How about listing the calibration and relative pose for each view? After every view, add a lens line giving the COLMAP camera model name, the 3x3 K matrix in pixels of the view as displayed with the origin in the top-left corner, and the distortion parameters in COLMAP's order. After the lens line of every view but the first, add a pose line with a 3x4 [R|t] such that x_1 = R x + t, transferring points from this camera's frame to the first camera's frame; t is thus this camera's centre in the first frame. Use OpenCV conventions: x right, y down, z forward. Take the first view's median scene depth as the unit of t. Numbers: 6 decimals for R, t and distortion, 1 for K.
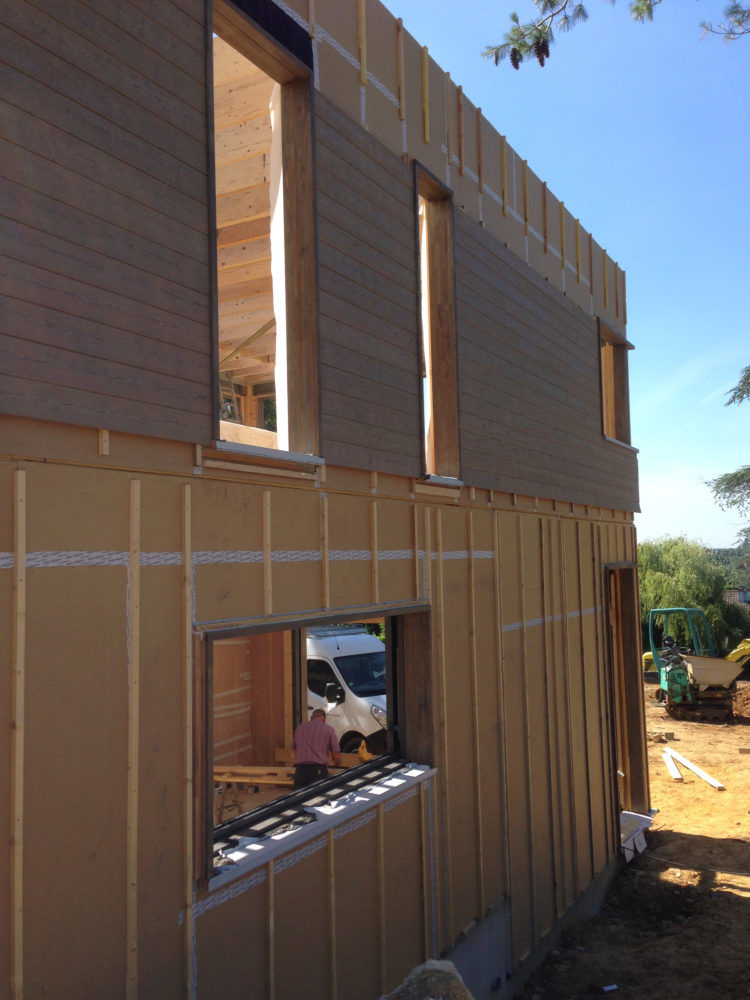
lens RADIAL K [[958.7, 0, 375.0], [0, 958.7, 500.0], [0, 0, 1]] dist [0.281250, -0.390968]
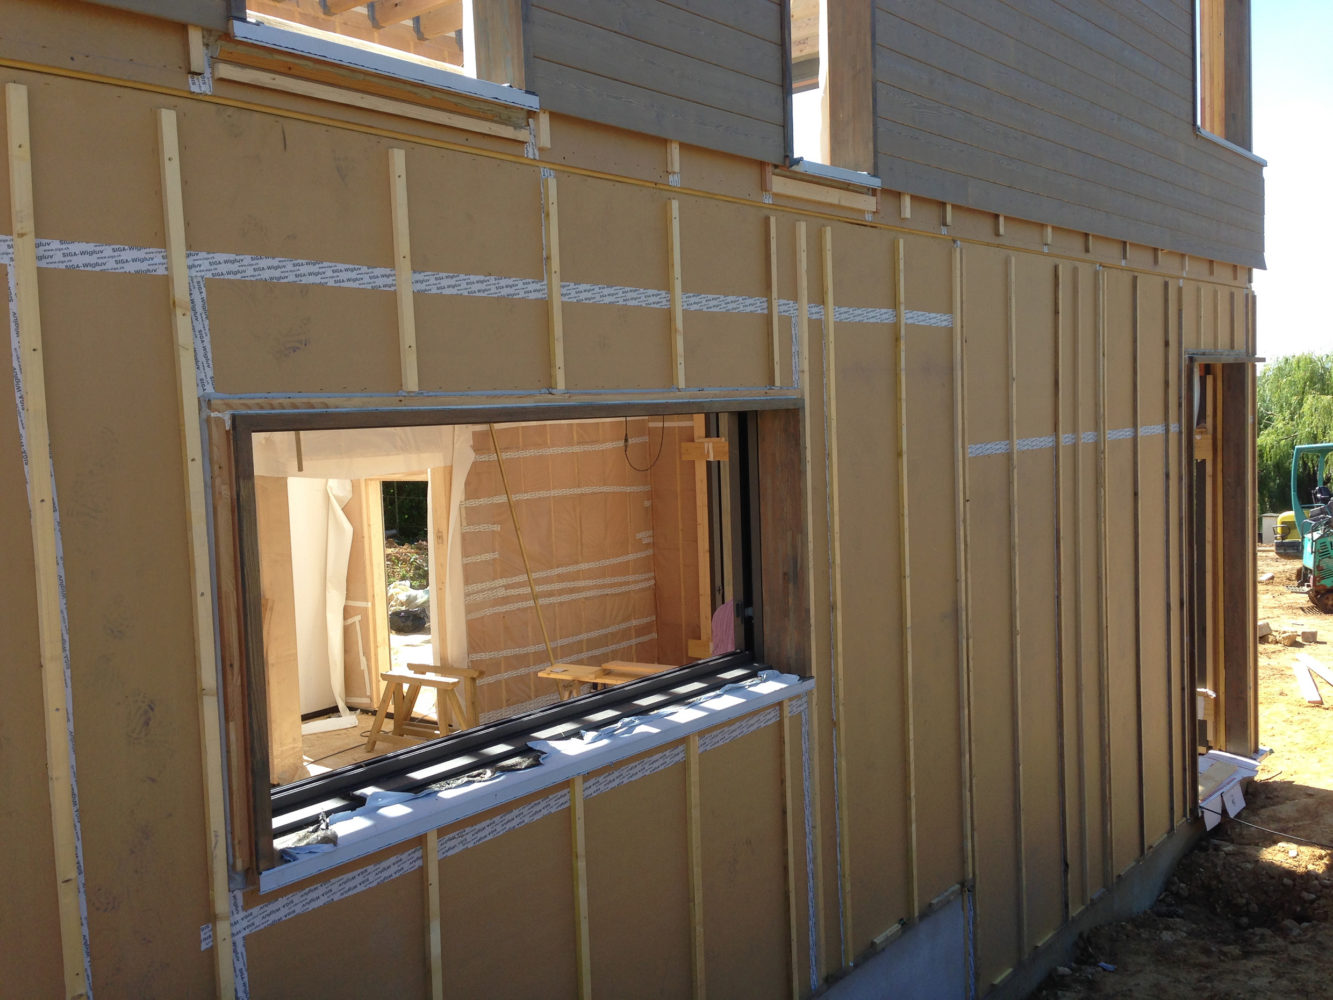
lens RADIAL K [[1290.3, 0, 669.3], [0, 1290.3, 464.6], [0, 0, 1]] dist [0.177800, -0.248531]
pose [[0.983242, 0.002753, -0.182285, 0.104045], [0.018036, 0.993512, 0.112291, 0.054191], [0.181411, -0.113697, 0.976813, 0.223870]]
